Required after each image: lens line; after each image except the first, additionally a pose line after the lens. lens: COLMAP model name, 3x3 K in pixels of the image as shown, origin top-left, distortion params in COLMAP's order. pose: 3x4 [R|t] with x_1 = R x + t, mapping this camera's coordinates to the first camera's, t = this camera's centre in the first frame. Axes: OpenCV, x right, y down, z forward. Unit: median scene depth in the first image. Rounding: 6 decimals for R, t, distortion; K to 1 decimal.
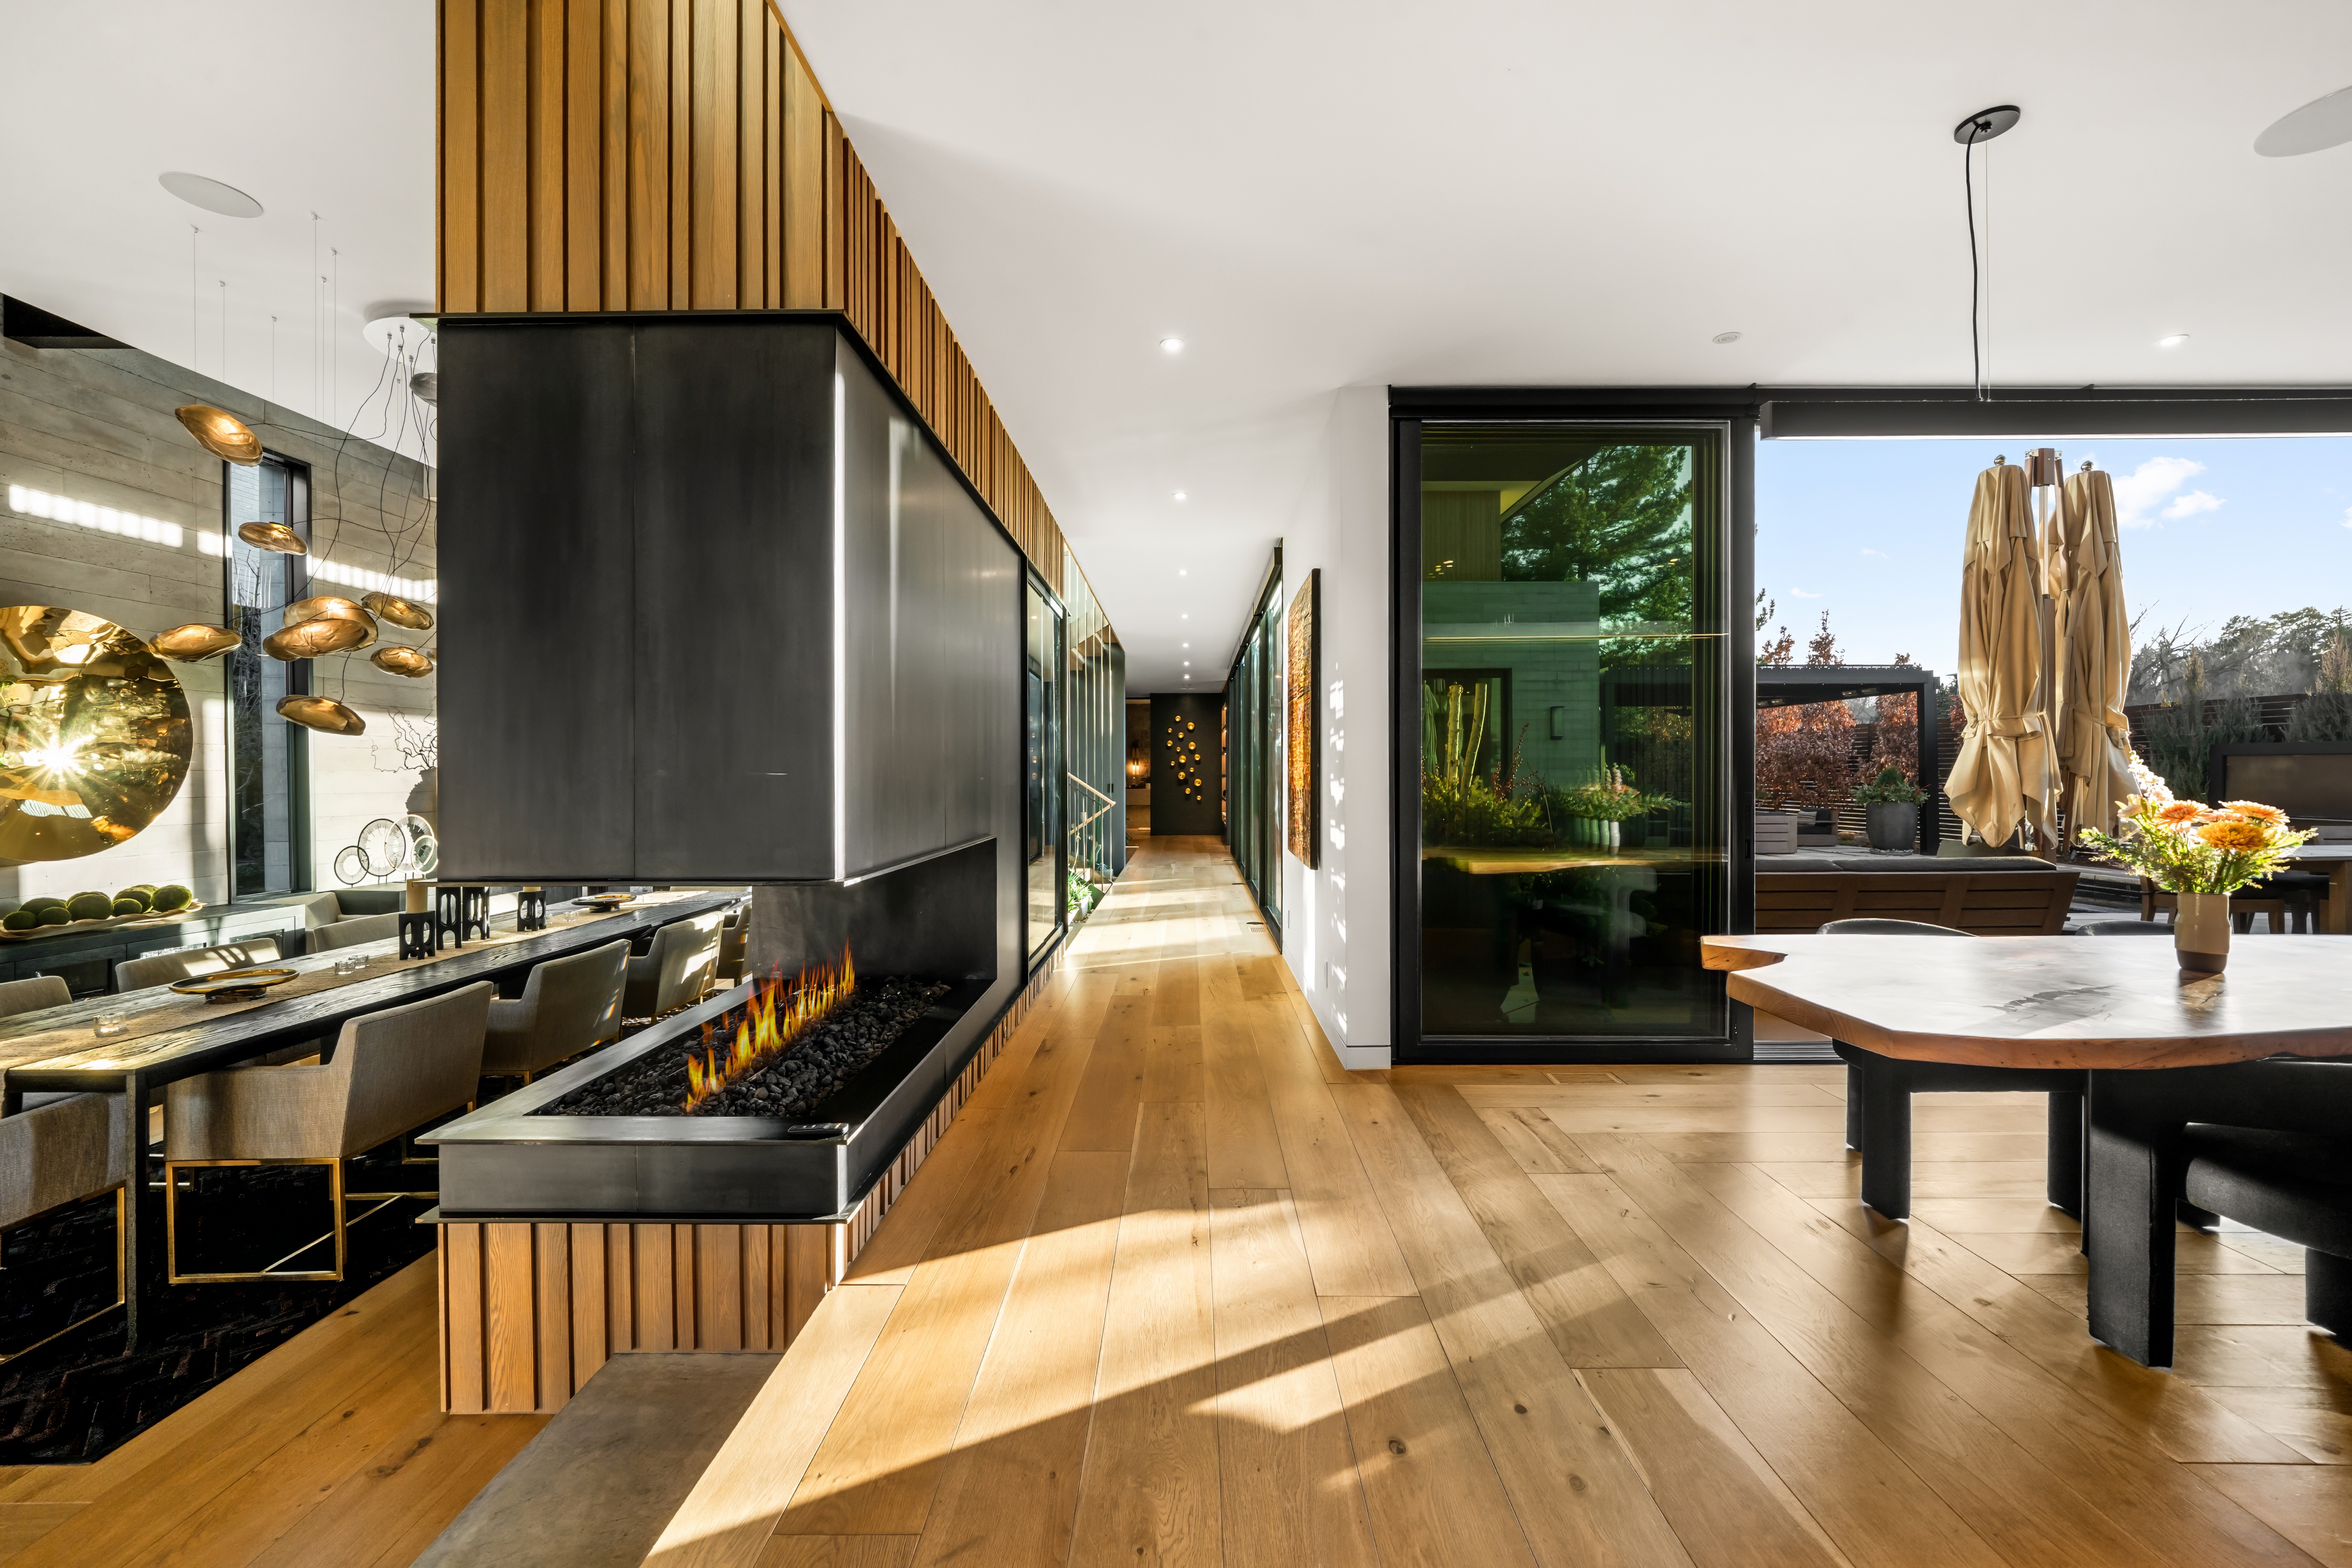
lens RADIAL K [[909.1, 0, 1180.2], [0, 909.1, 780.3], [0, 0, 1]] dist [0.000425, -0.000033]
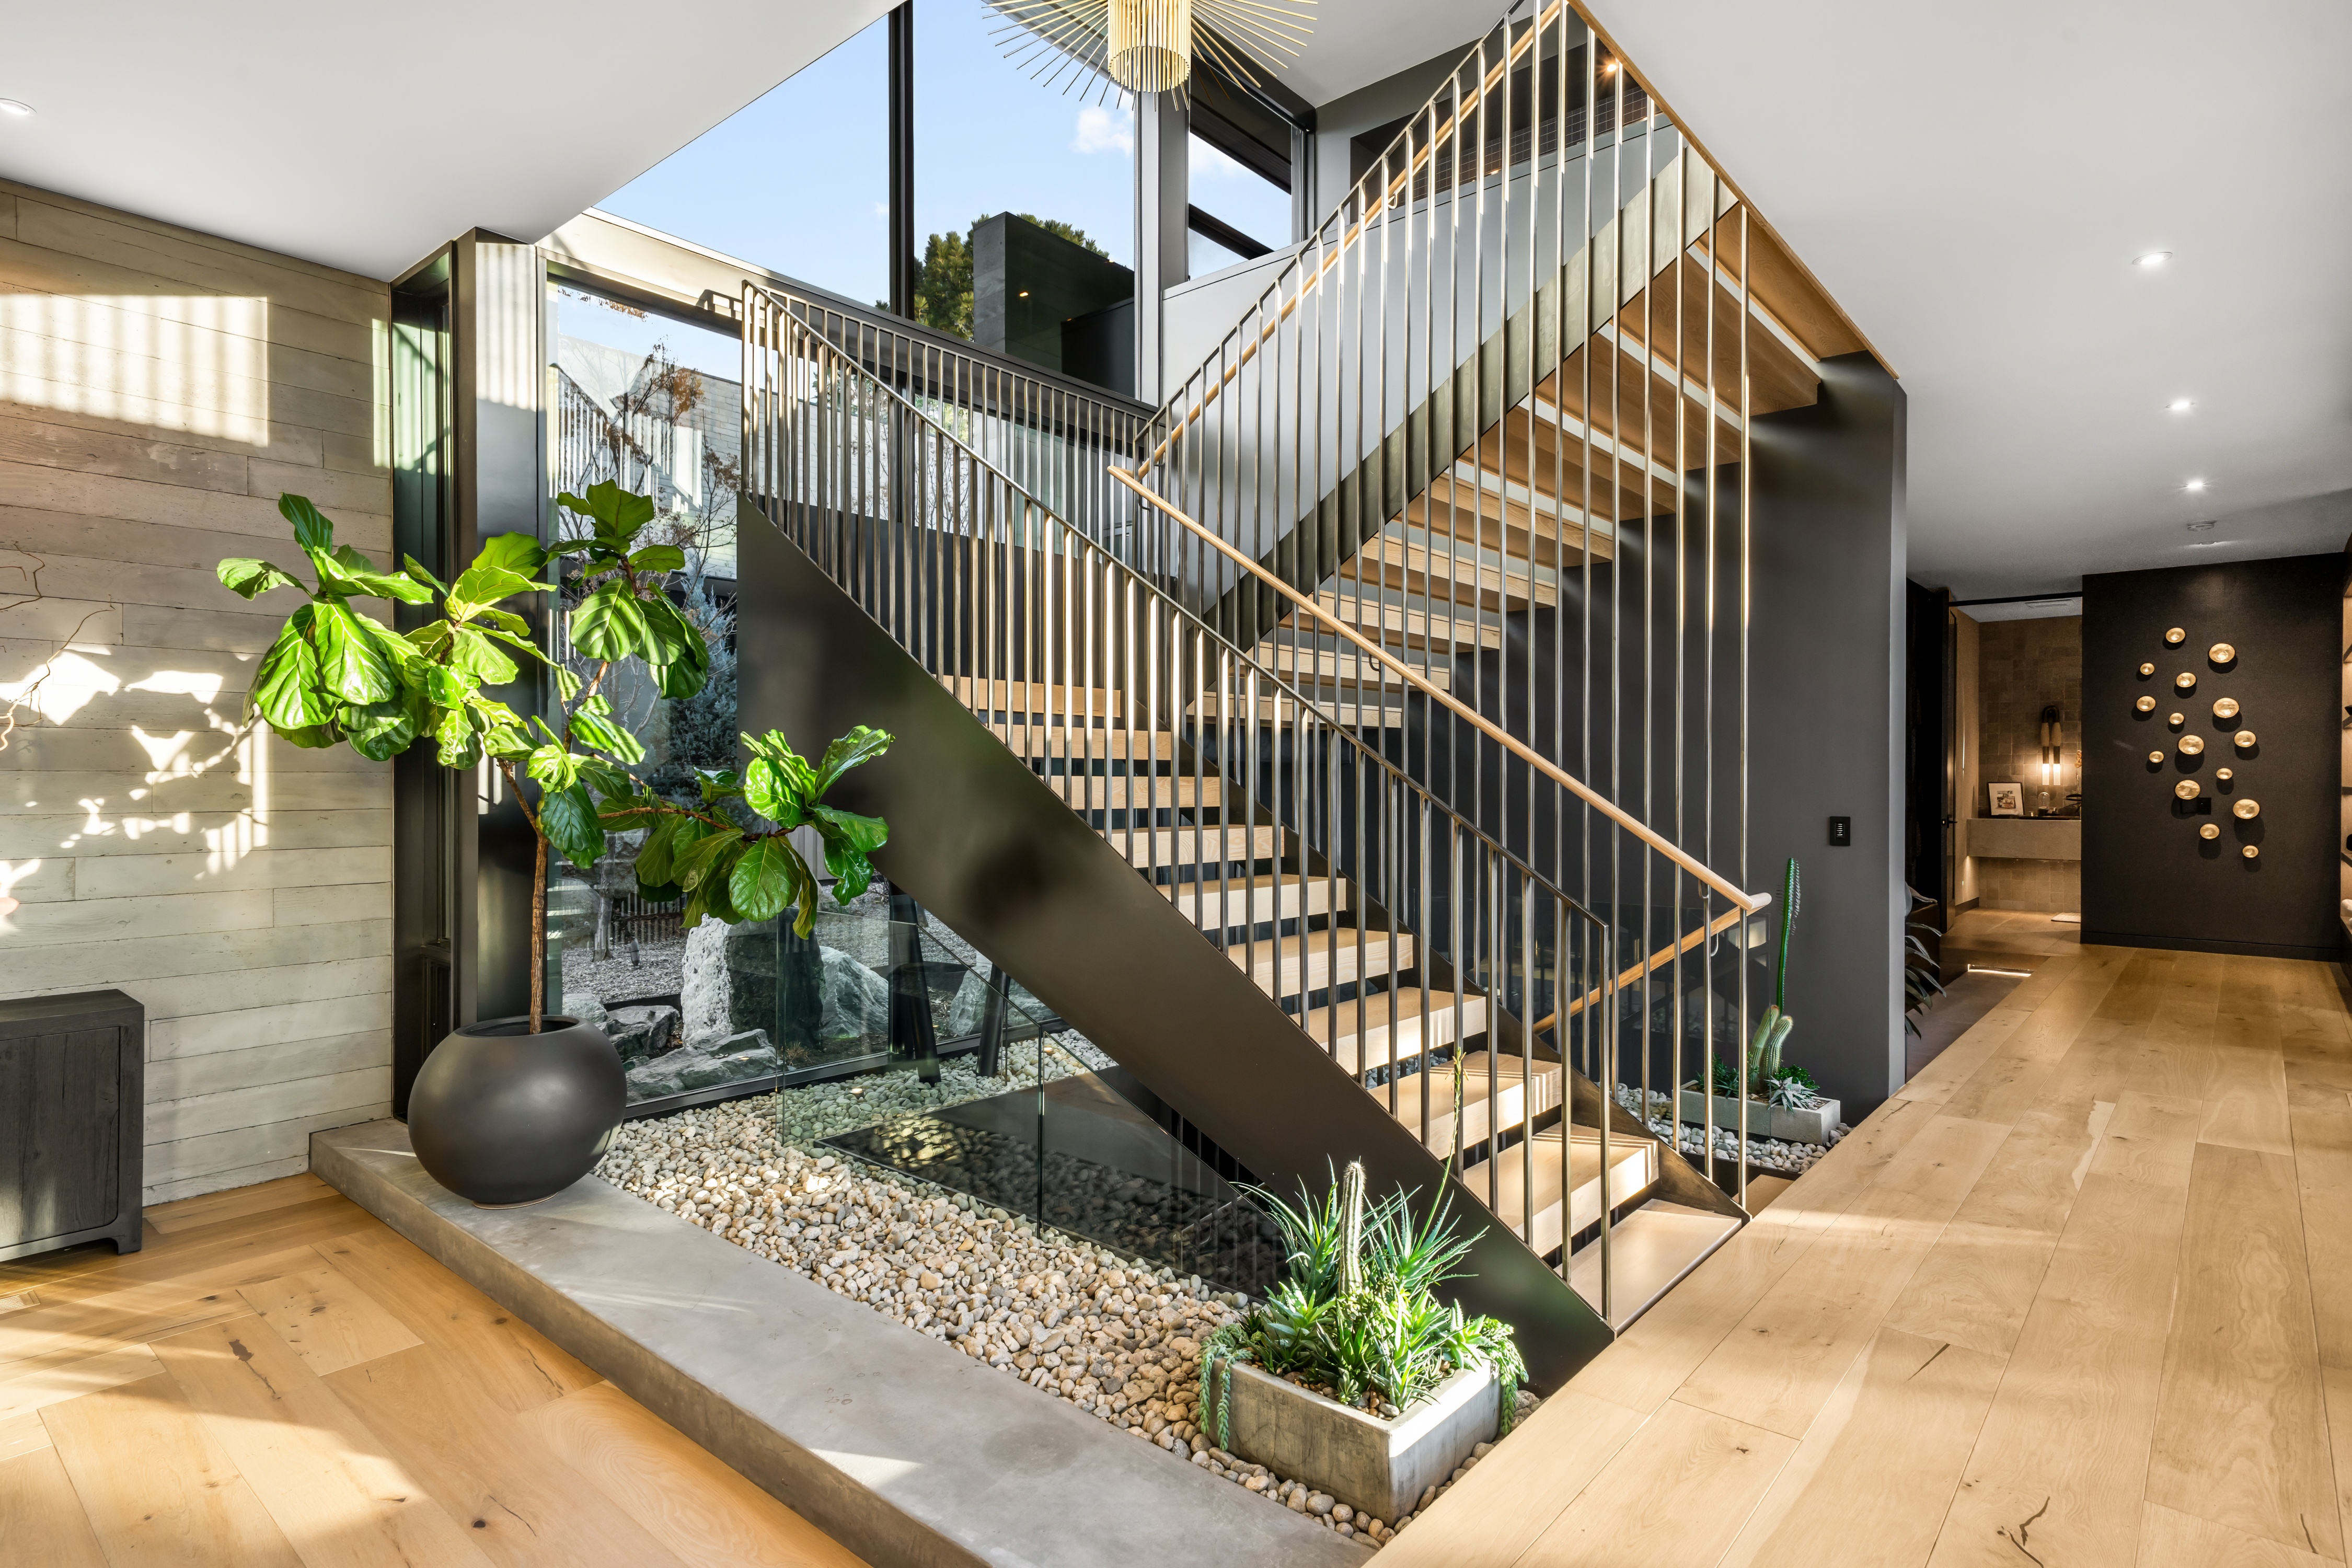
lens RADIAL K [[1207.1, 0, 1199.5], [0, 1207.1, 781.7], [0, 0, 1]] dist [0.021159, 0.000339]
pose [[0.765588, 0.005920, -0.643304, 0.014093], [-0.008756, 0.999961, -0.001218, -0.003942], [0.643271, 0.006566, 0.765610, 0.364119]]
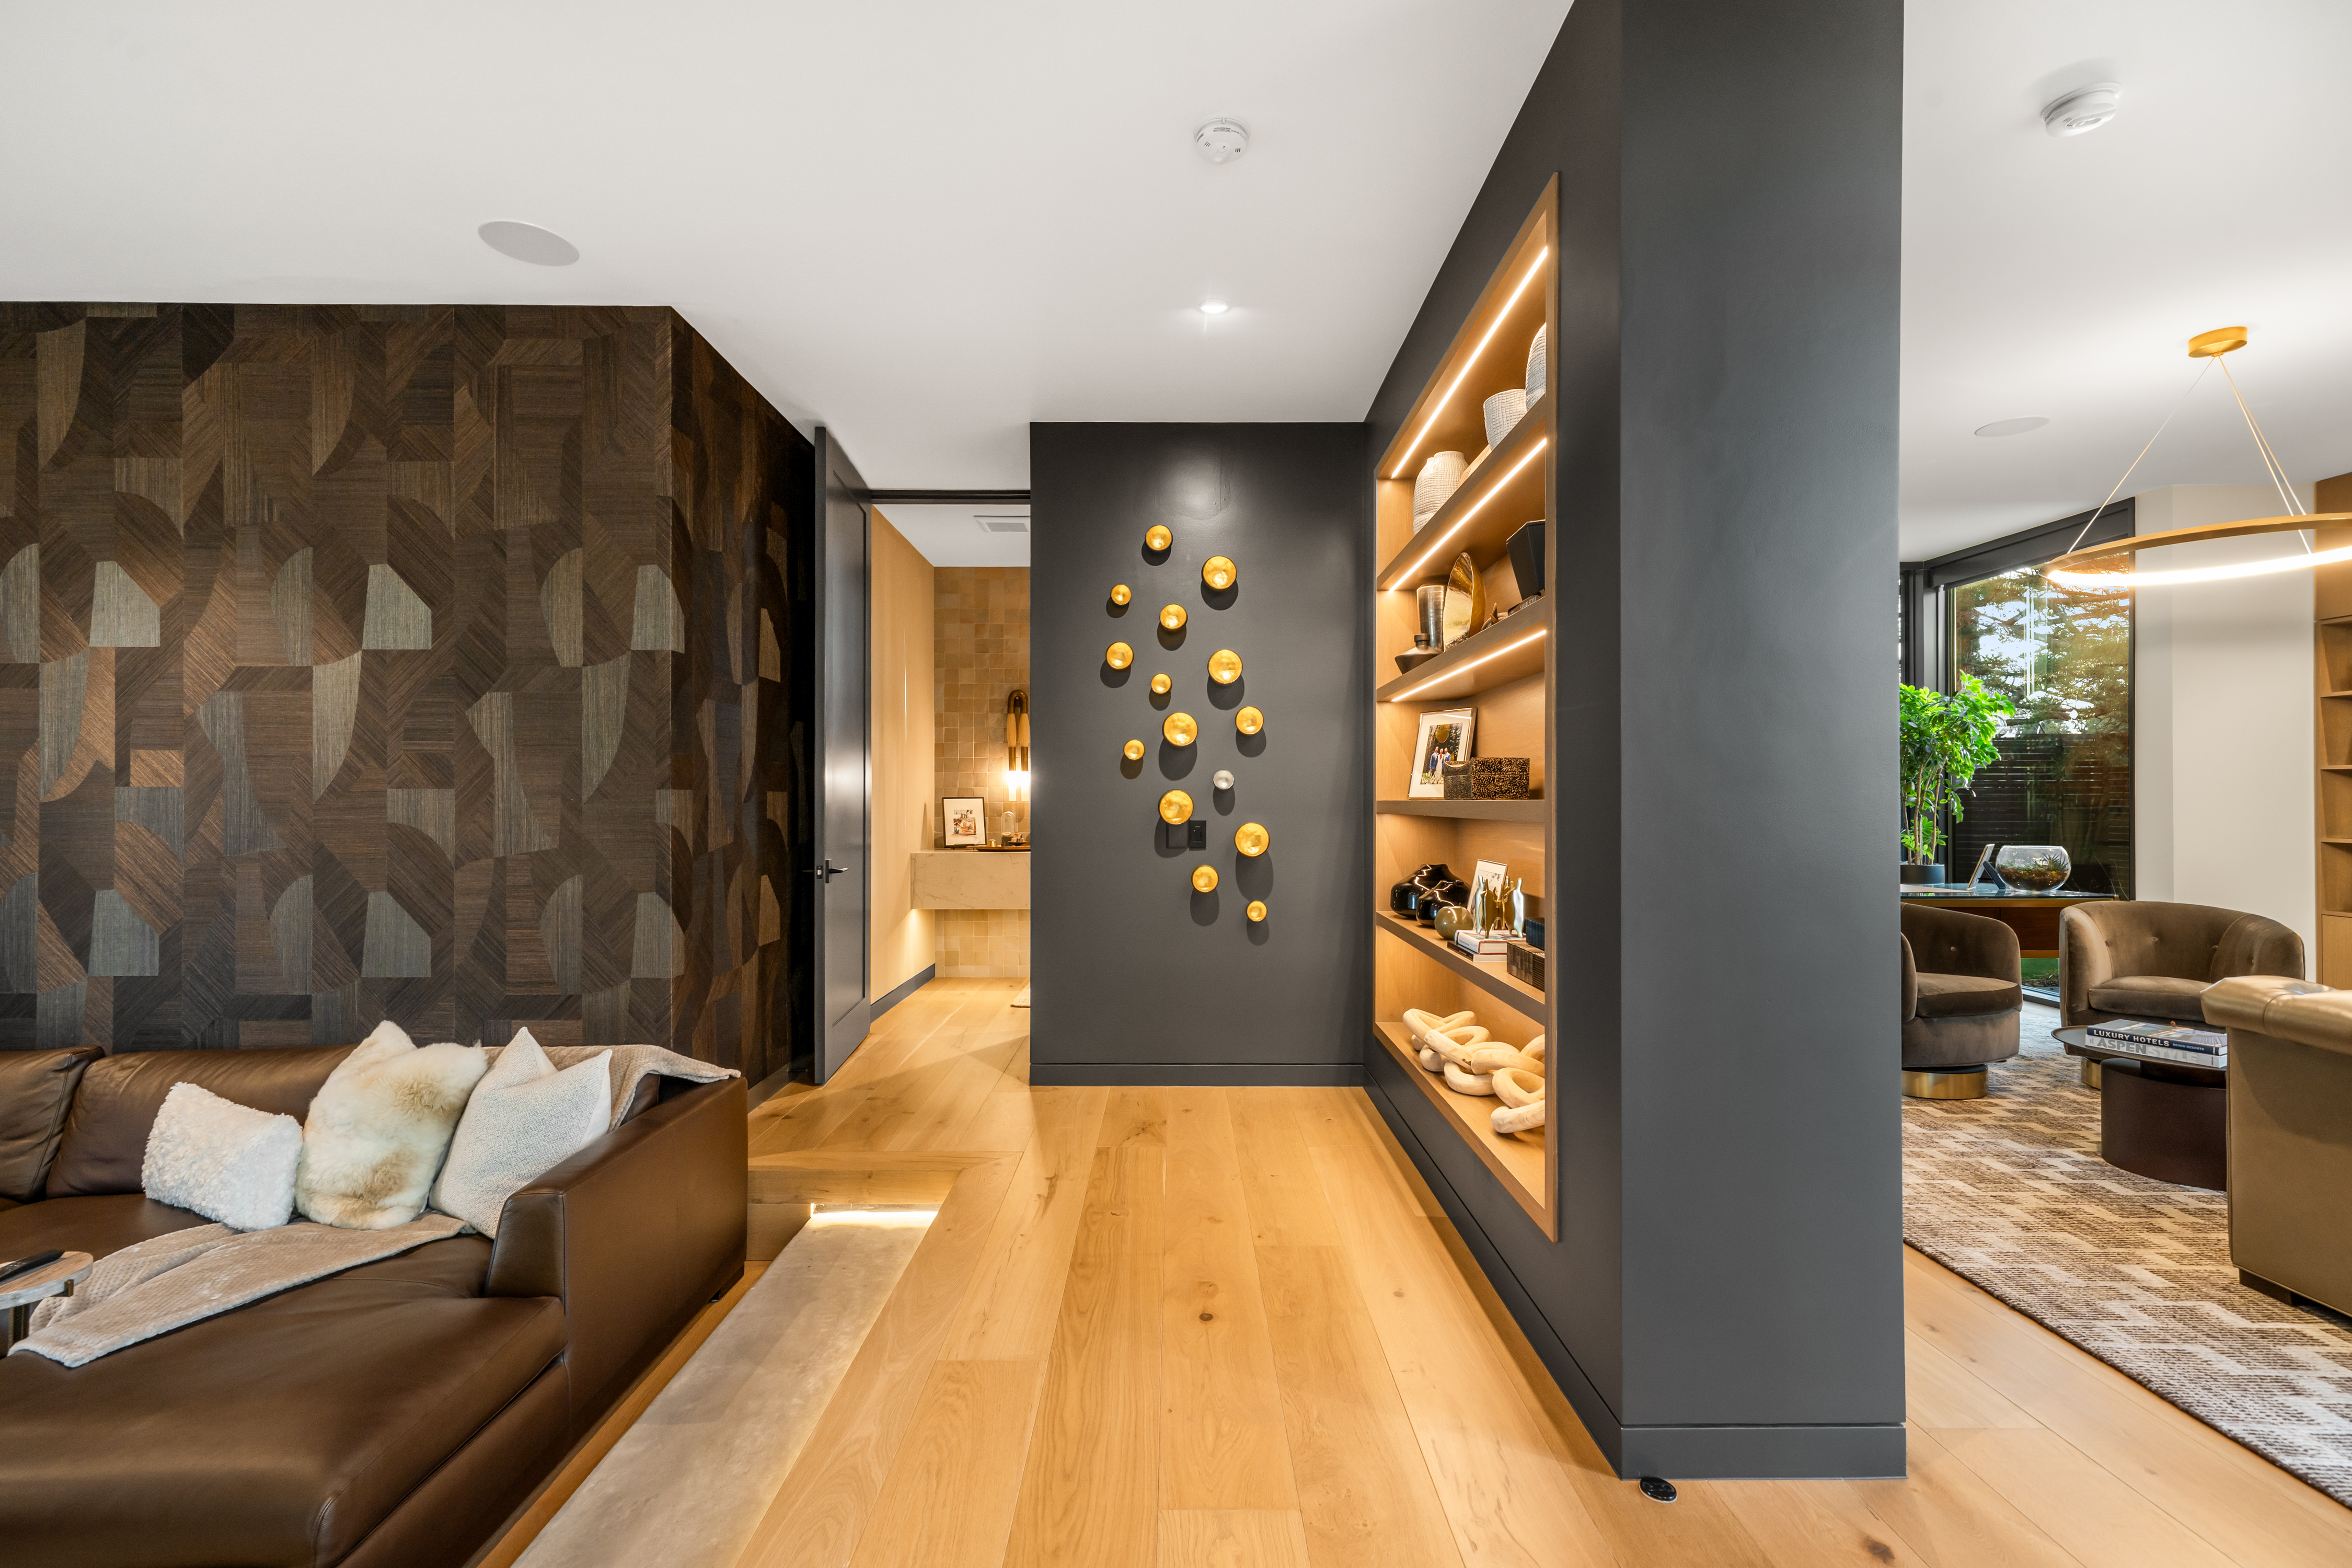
lens RADIAL K [[1022.6, 0, 1179.0], [0, 1022.6, 795.2], [0, 0, 1]] dist [-0.003421, -0.000380]
pose [[0.999918, 0.003446, 0.012328, -0.000643], [-0.003283, 0.999908, -0.013195, -0.004368], [-0.012372, 0.013153, 0.999837, 0.762868]]
